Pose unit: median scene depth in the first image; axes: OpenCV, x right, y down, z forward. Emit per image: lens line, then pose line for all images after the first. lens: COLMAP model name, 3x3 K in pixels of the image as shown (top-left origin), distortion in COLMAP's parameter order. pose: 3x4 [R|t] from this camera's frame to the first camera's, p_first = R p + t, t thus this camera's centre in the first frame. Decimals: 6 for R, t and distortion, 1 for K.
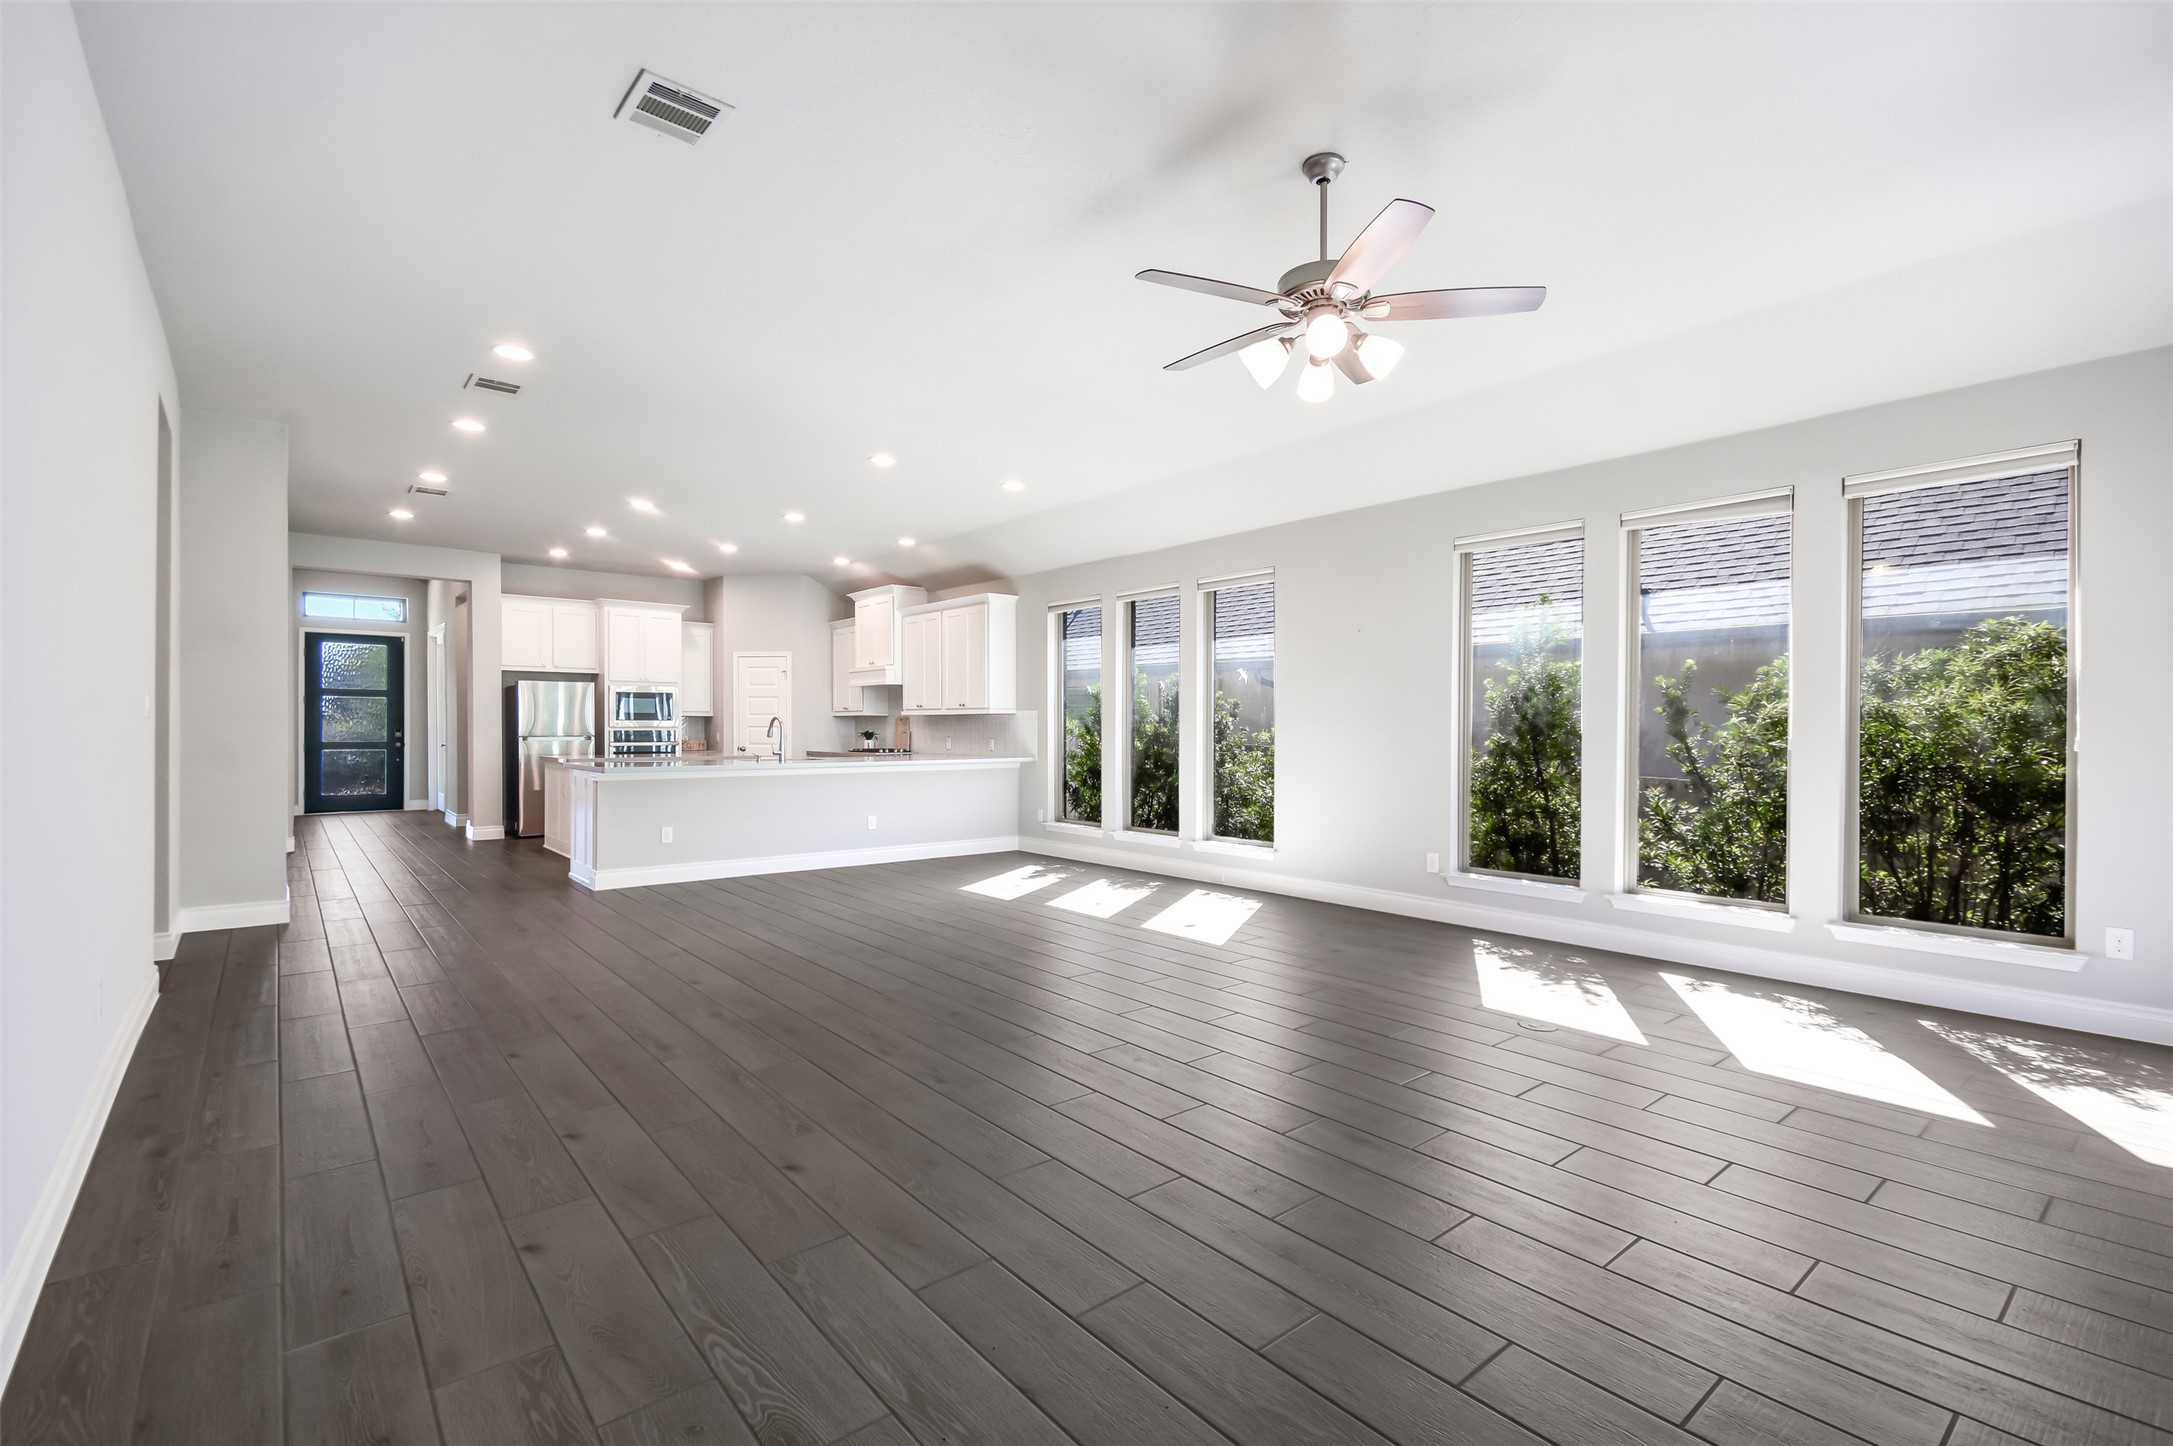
lens RADIAL K [[956.7, 0, 1081.4], [0, 956.7, 726.4], [0, 0, 1]] dist [-0.016215, -0.003974]
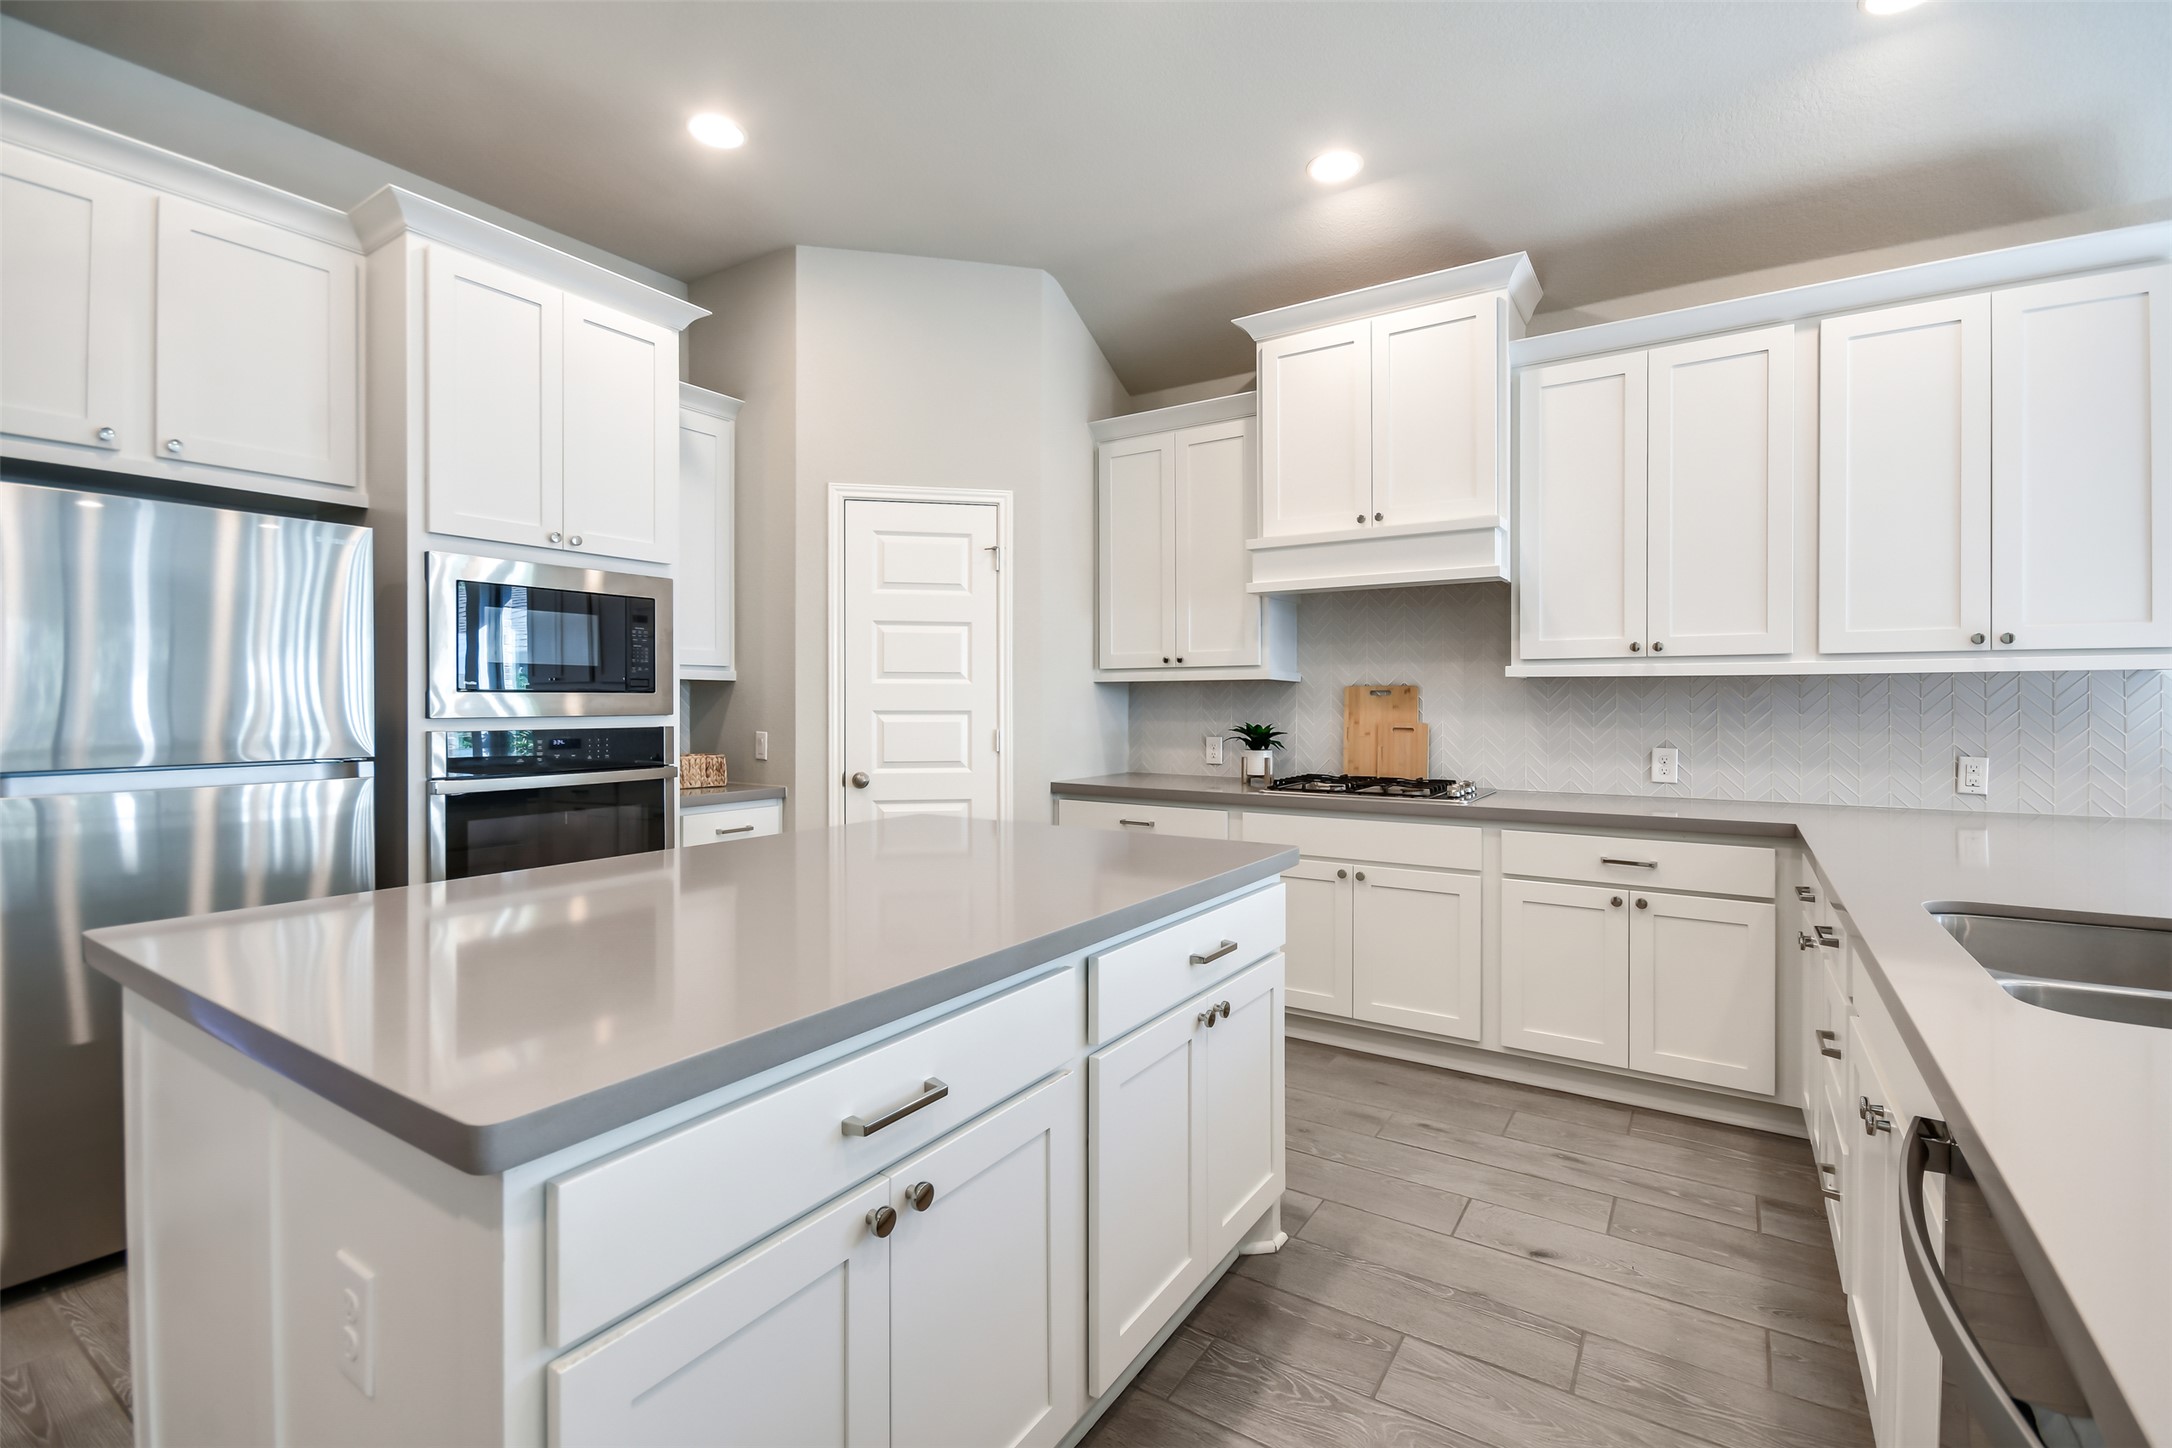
lens RADIAL K [[956.3, 0, 1097.3], [0, 956.3, 713.8], [0, 0, 1]] dist [-0.016215, -0.003974]
pose [[0.957705, -0.007004, 0.287666, -0.396873], [0.003201, 0.999901, 0.013687, -0.003937], [-0.287734, -0.012188, 0.957633, 0.708312]]
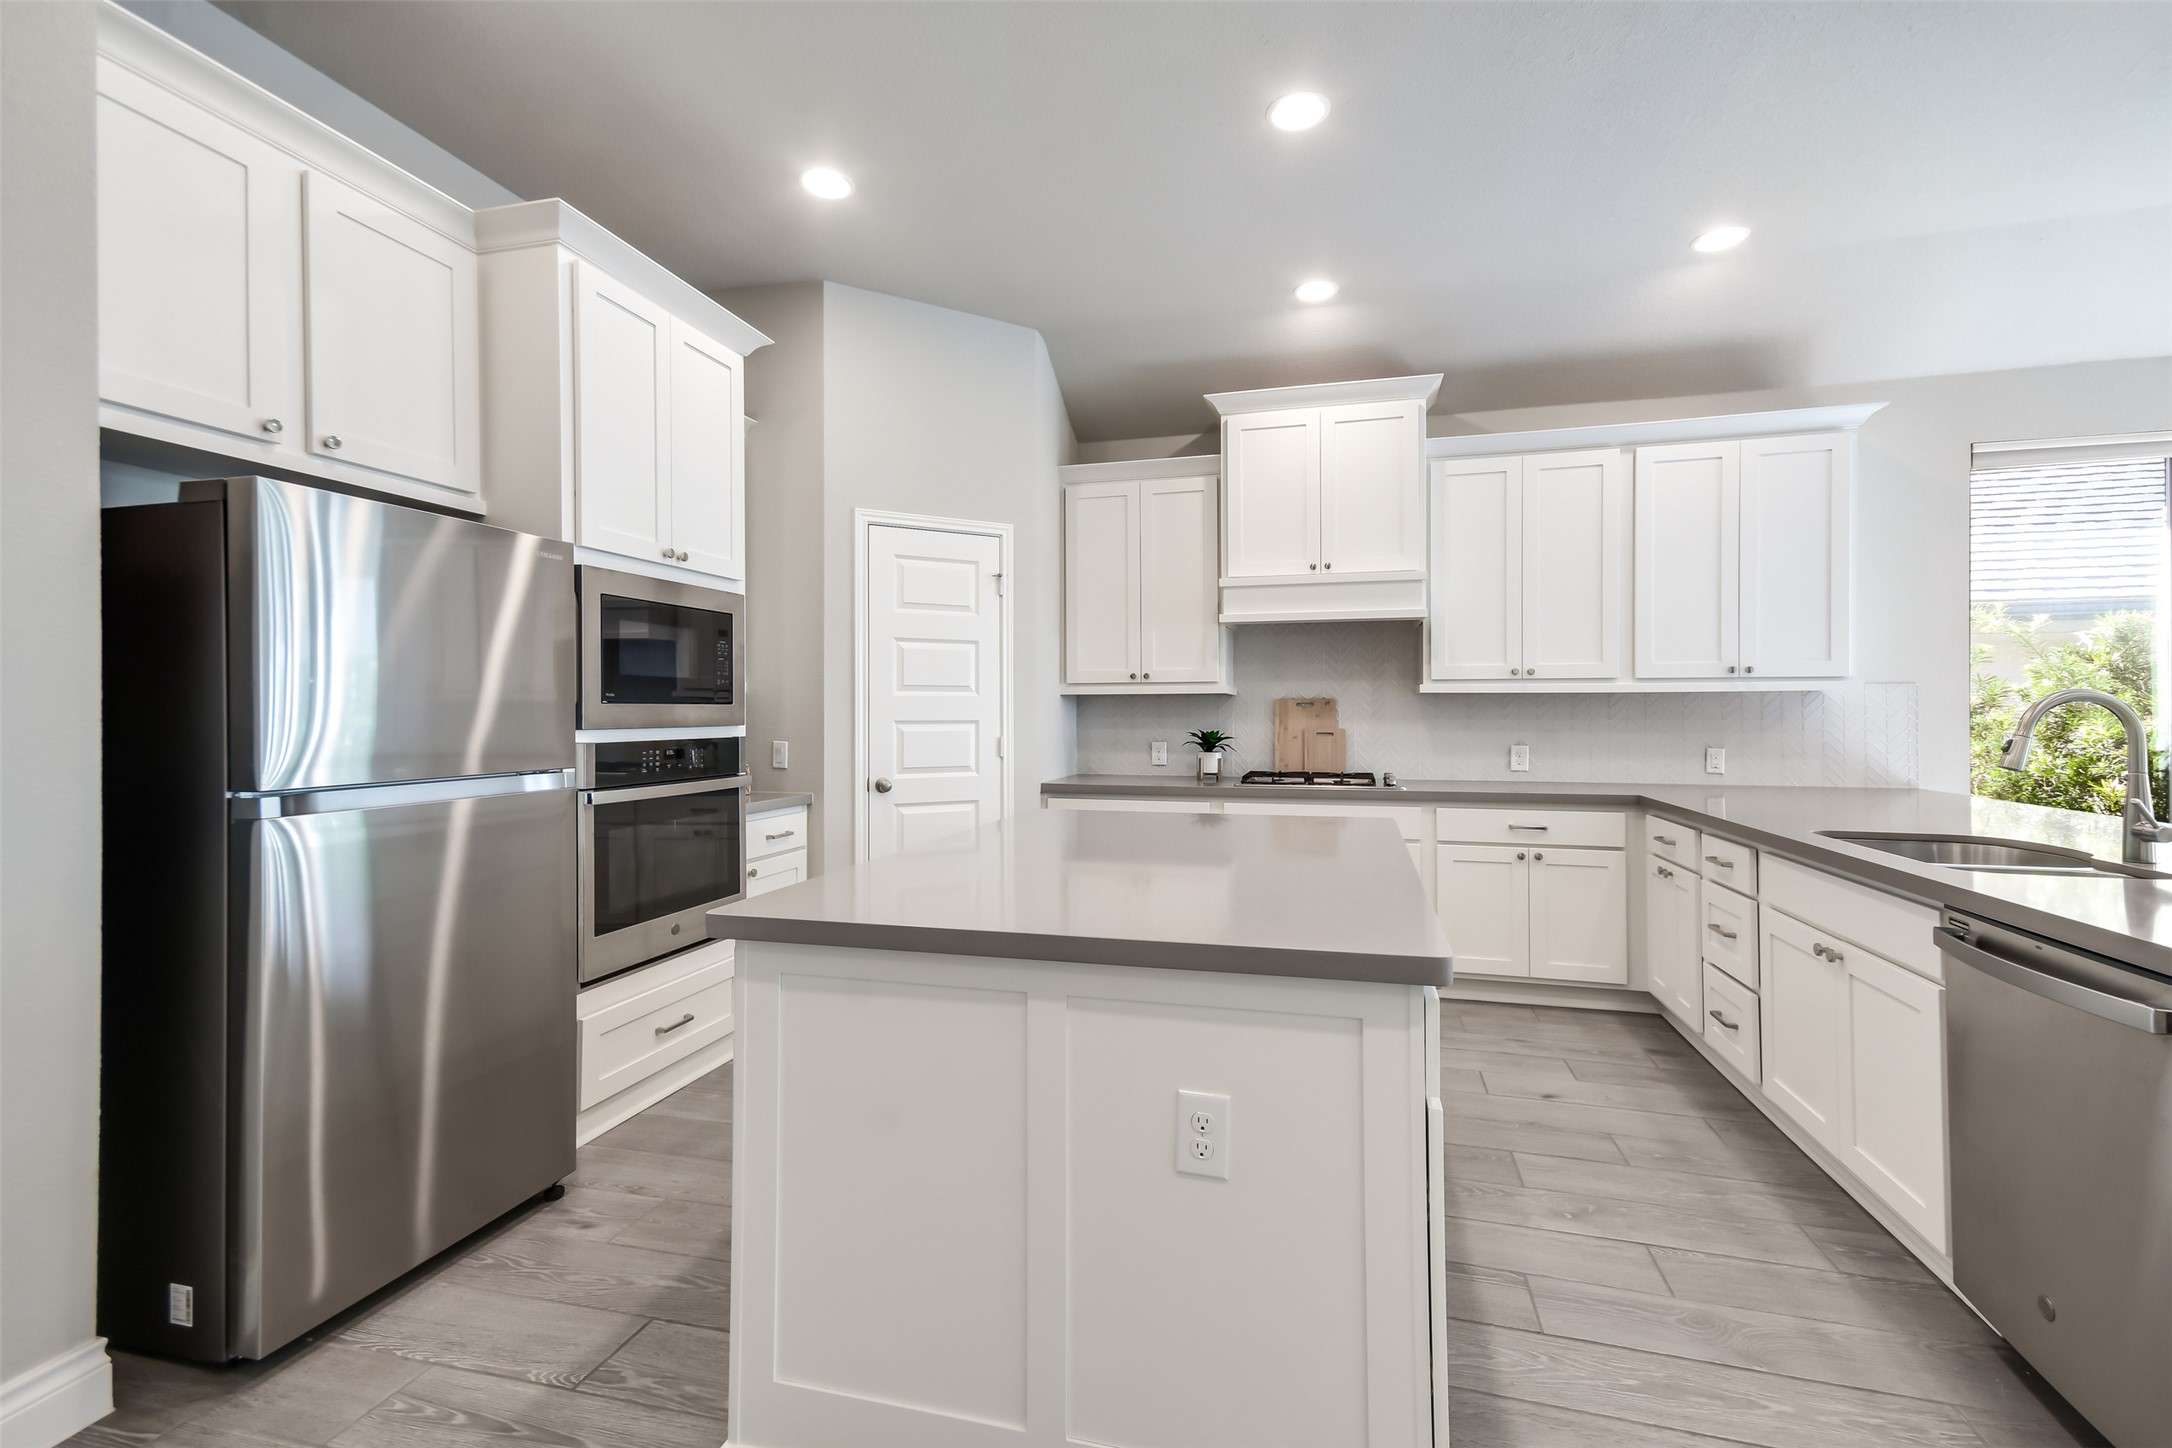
lens RADIAL K [[956.3, 0, 1050.3], [0, 956.3, 719.1], [0, 0, 1]] dist [-0.016215, -0.003974]
pose [[0.826066, -0.008628, 0.563507, -0.538485], [0.003900, 0.999946, 0.009594, -0.004566], [-0.563560, -0.005728, 0.826056, 0.719753]]
